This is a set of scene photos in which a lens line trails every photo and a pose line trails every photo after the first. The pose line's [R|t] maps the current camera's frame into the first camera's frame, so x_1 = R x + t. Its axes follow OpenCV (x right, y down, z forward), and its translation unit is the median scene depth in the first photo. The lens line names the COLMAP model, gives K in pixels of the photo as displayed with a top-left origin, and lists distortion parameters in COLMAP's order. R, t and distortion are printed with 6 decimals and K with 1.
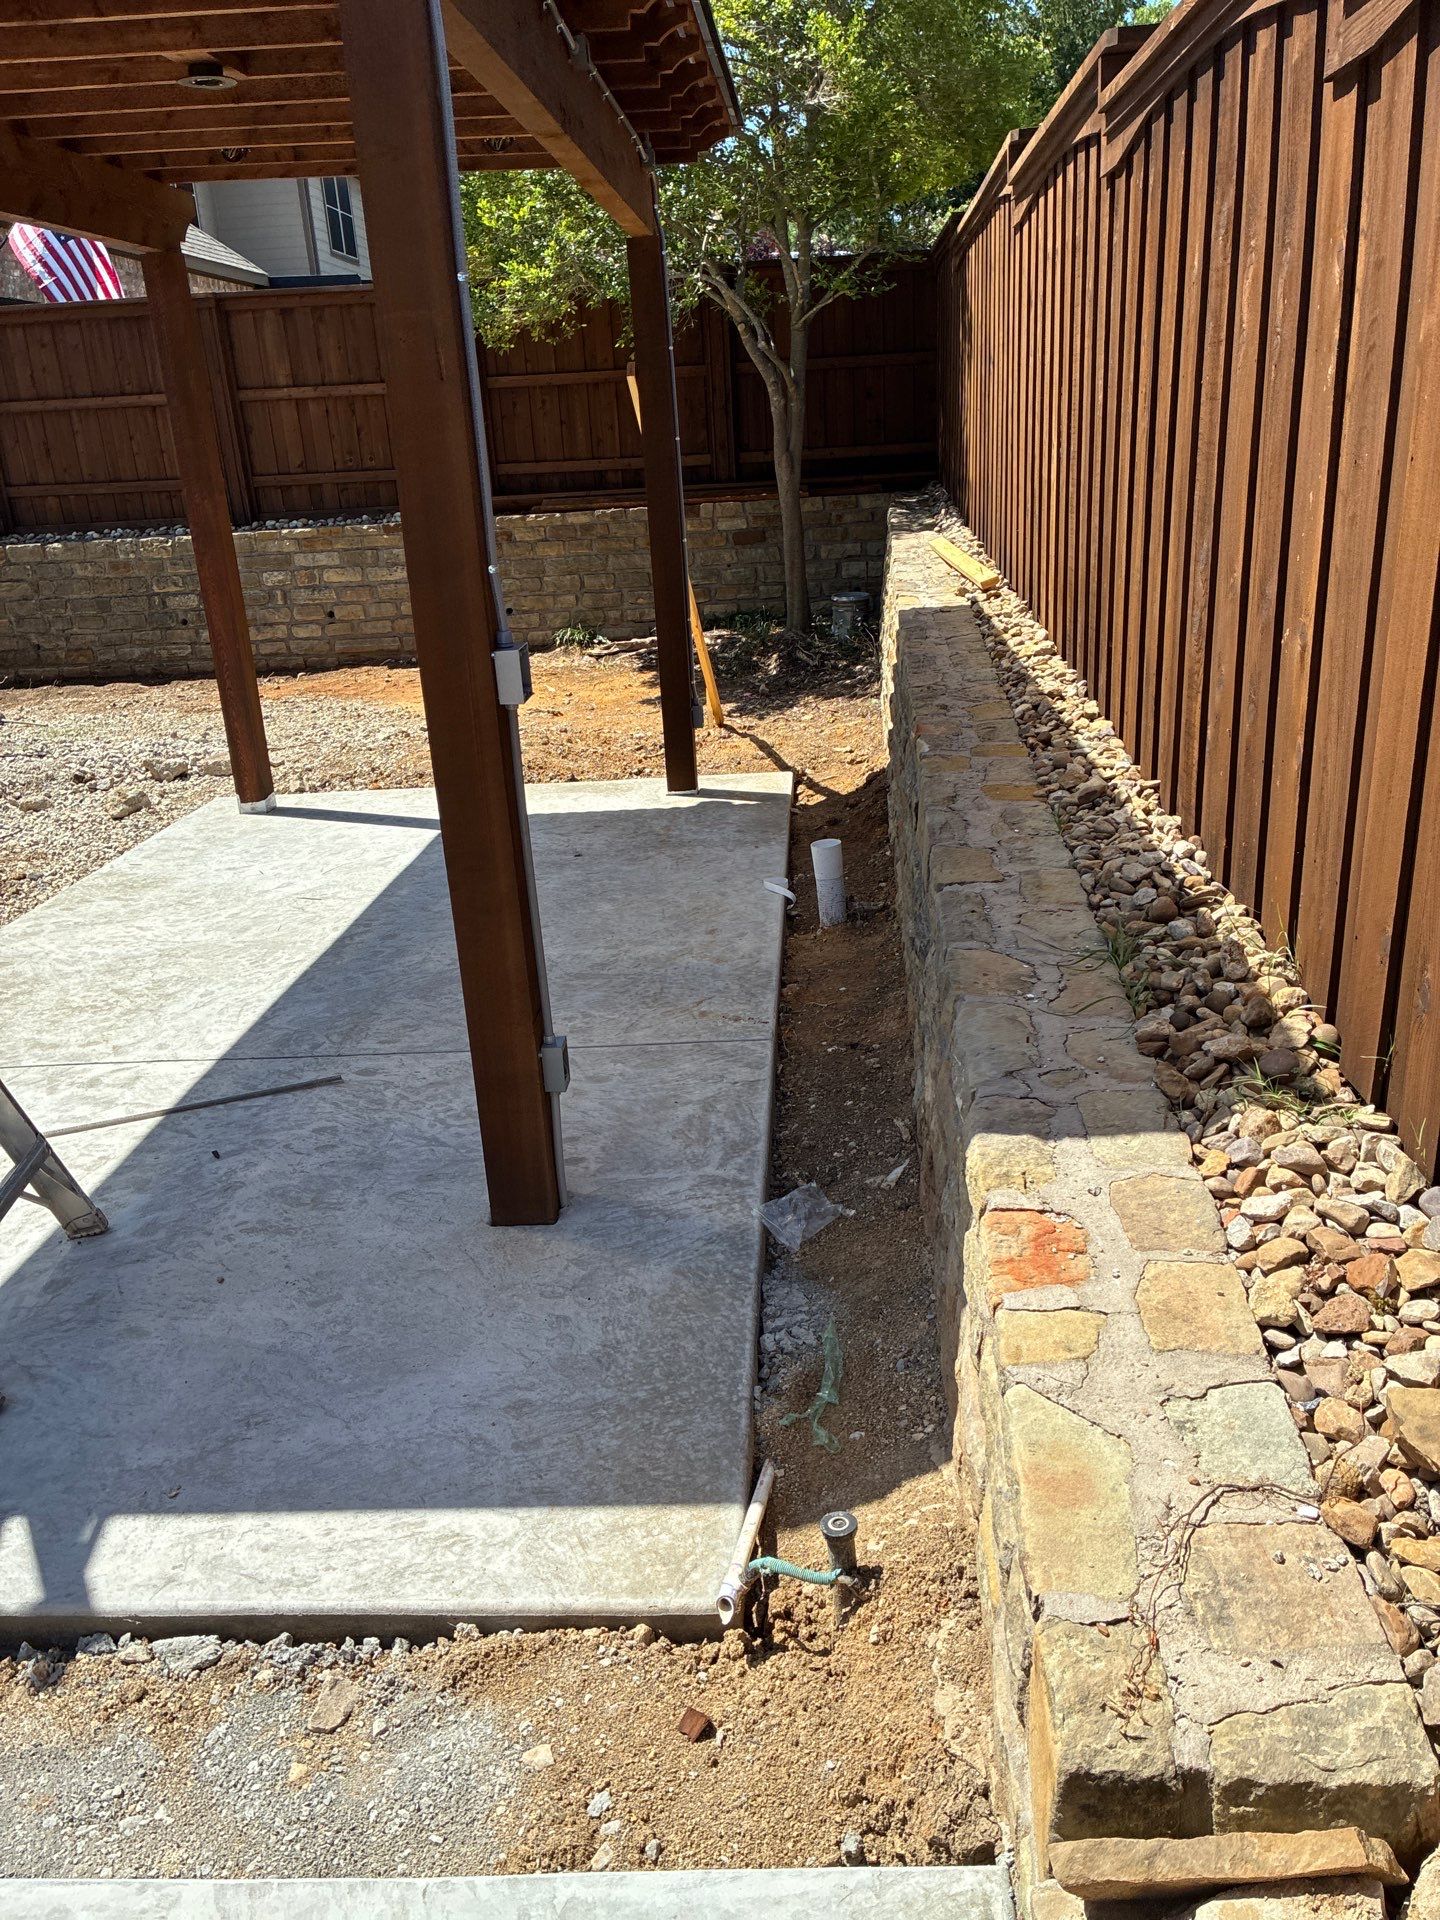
lens RADIAL K [[1454.6, 0, 740.7], [0, 1454.6, 991.2], [0, 0, 1]] dist [0.052179, -0.063568]
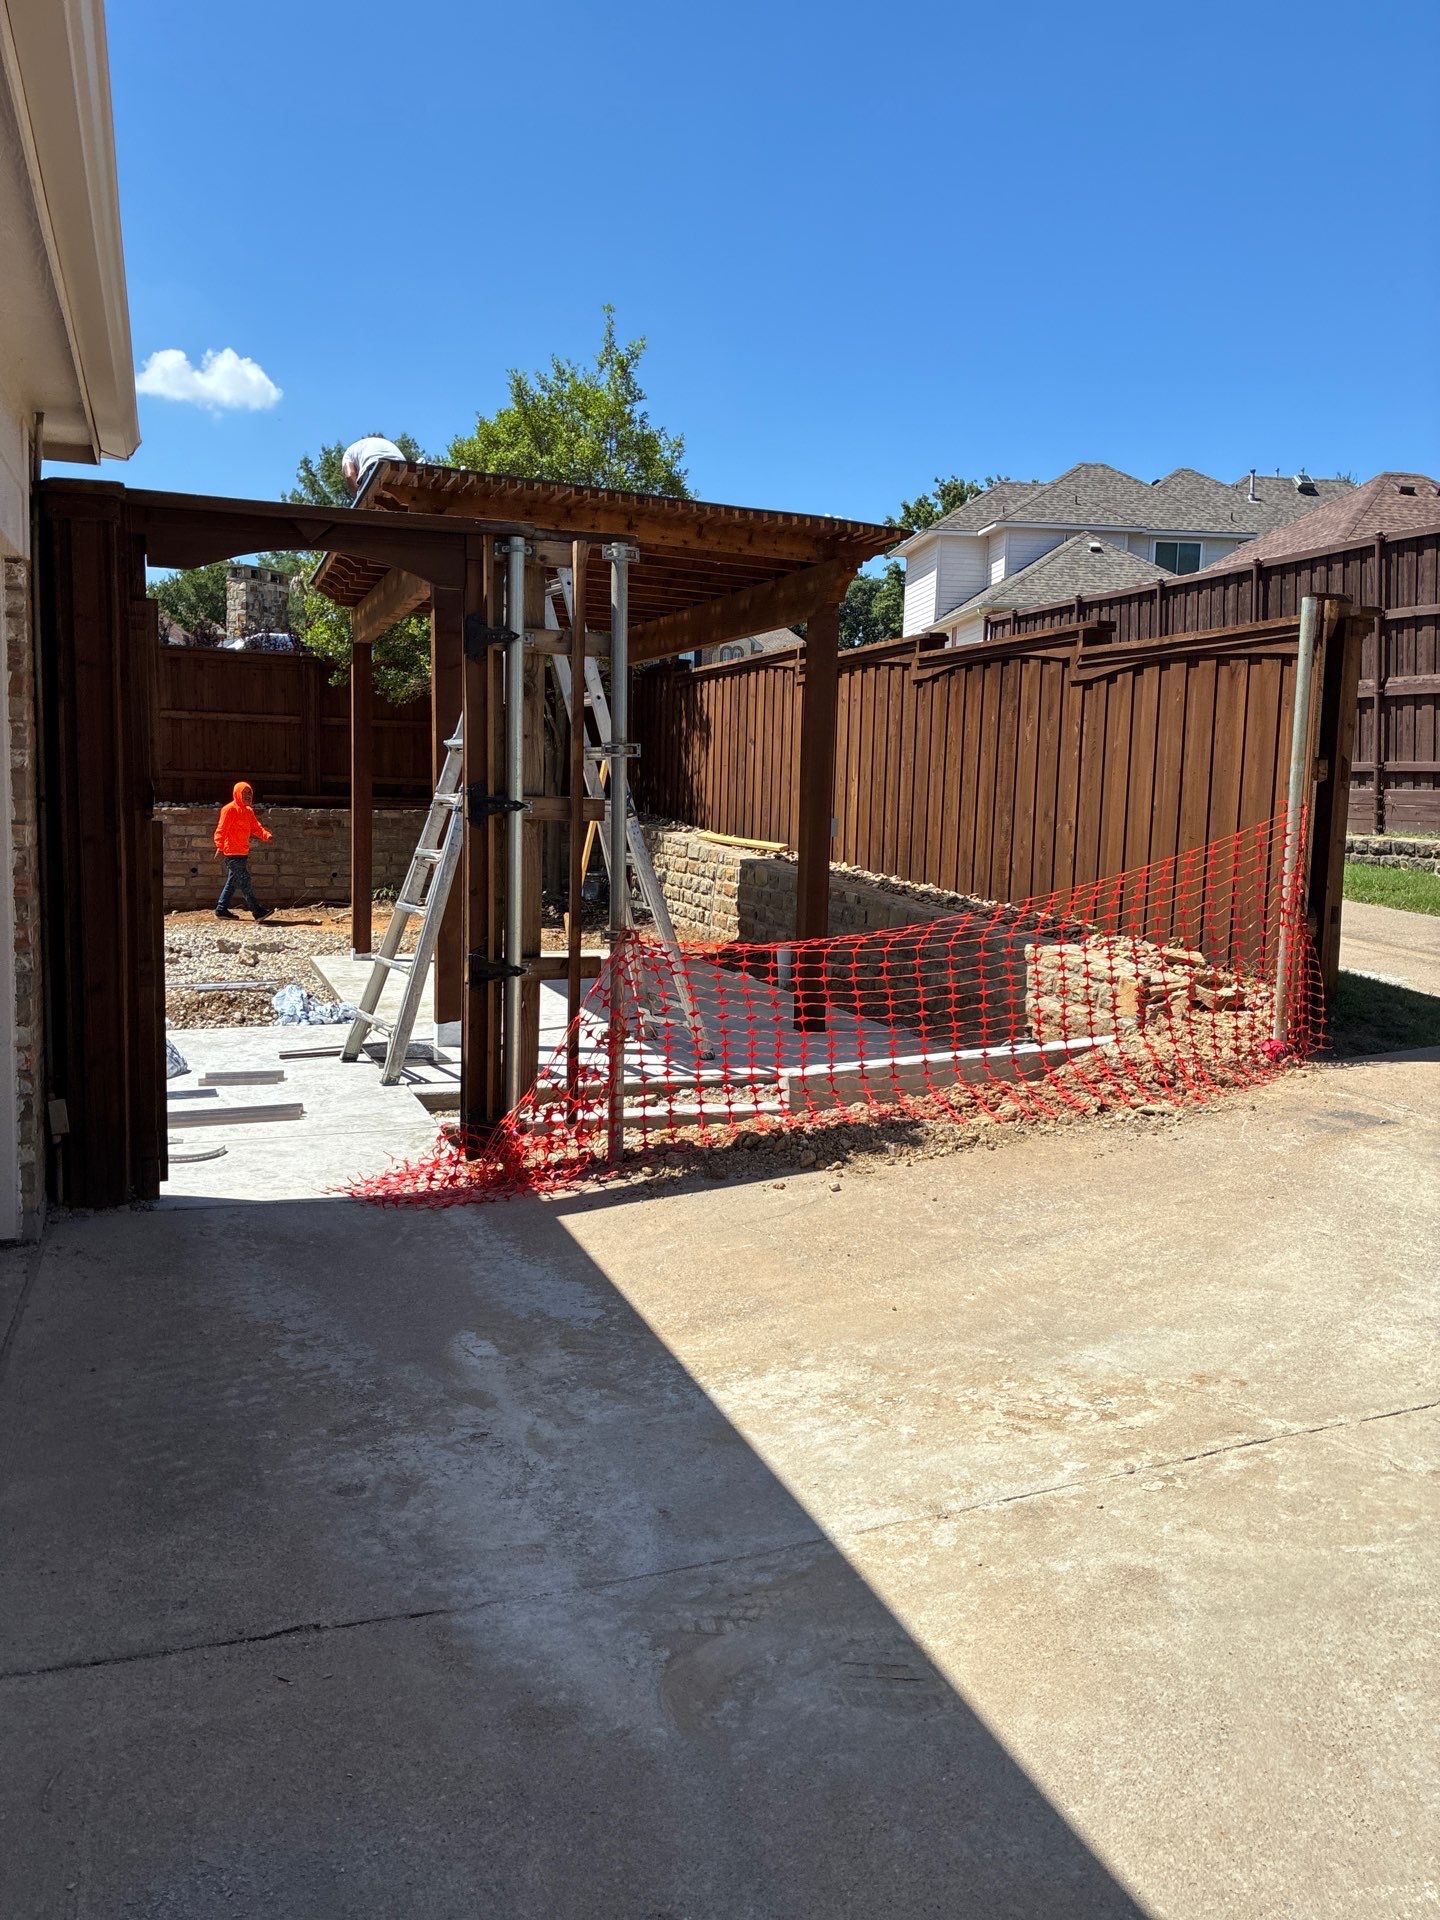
lens RADIAL K [[1454.2, 0, 739.4], [0, 1454.2, 947.8], [0, 0, 1]] dist [0.043677, -0.045156]
pose [[0.909112, 0.034908, 0.415087, -0.941170], [0.075940, 0.965894, -0.247551, 0.437665], [-0.409572, 0.256573, 0.875455, -0.856963]]
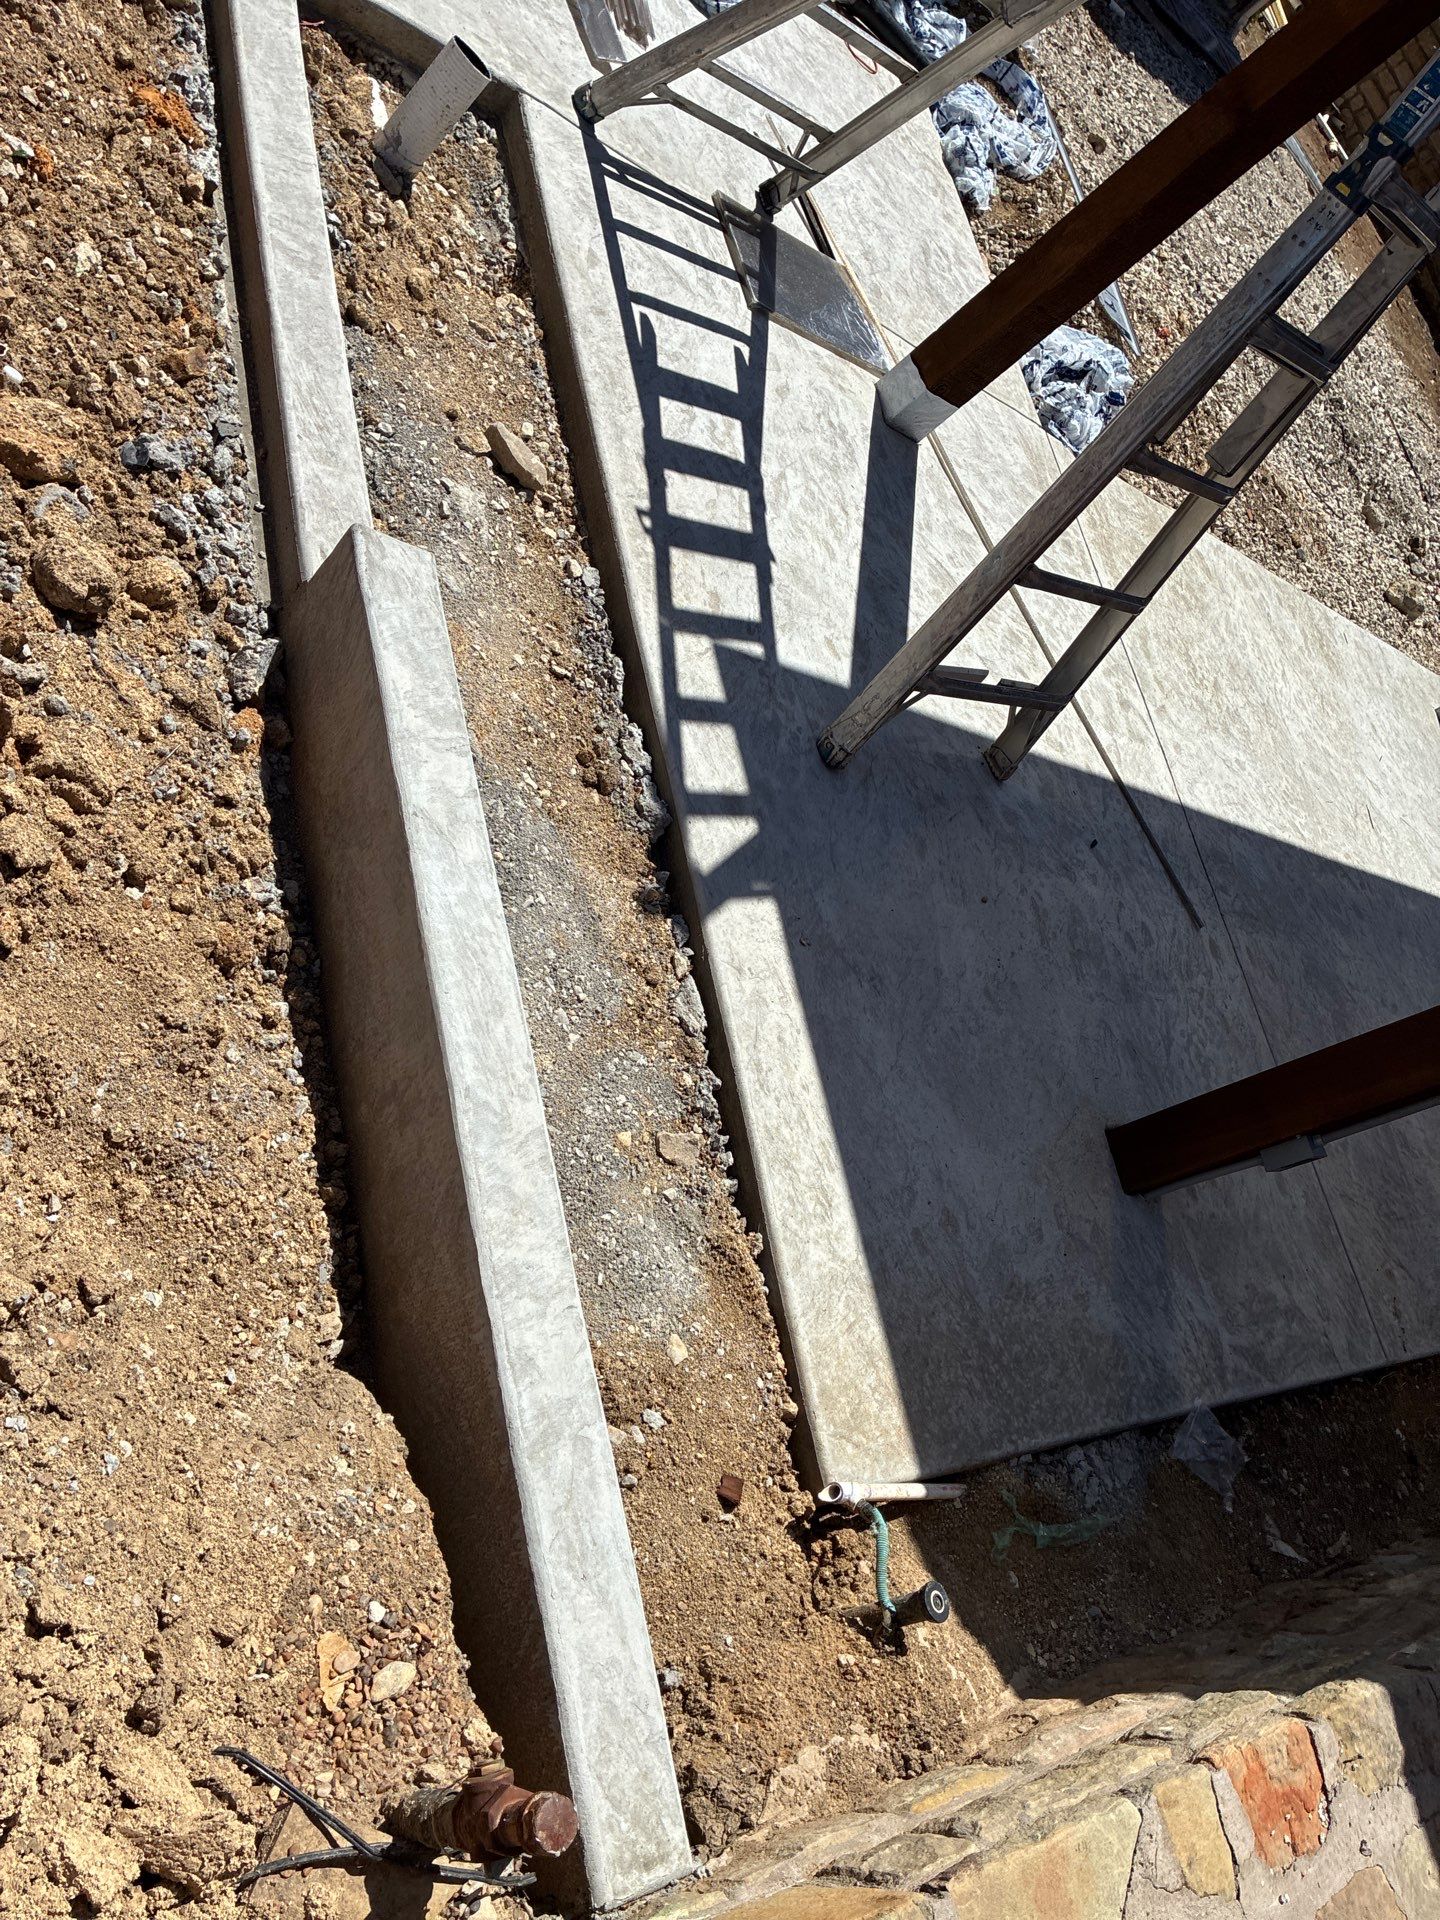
lens RADIAL K [[1454.6, 0, 720.1], [0, 1454.6, 951.1], [0, 0, 1]] dist [0.052179, -0.063568]
pose [[0.206448, 0.938419, -0.277038, -0.044750], [-0.888347, 0.298449, 0.348953, 0.006981], [0.410145, 0.174065, 0.895255, -0.012069]]
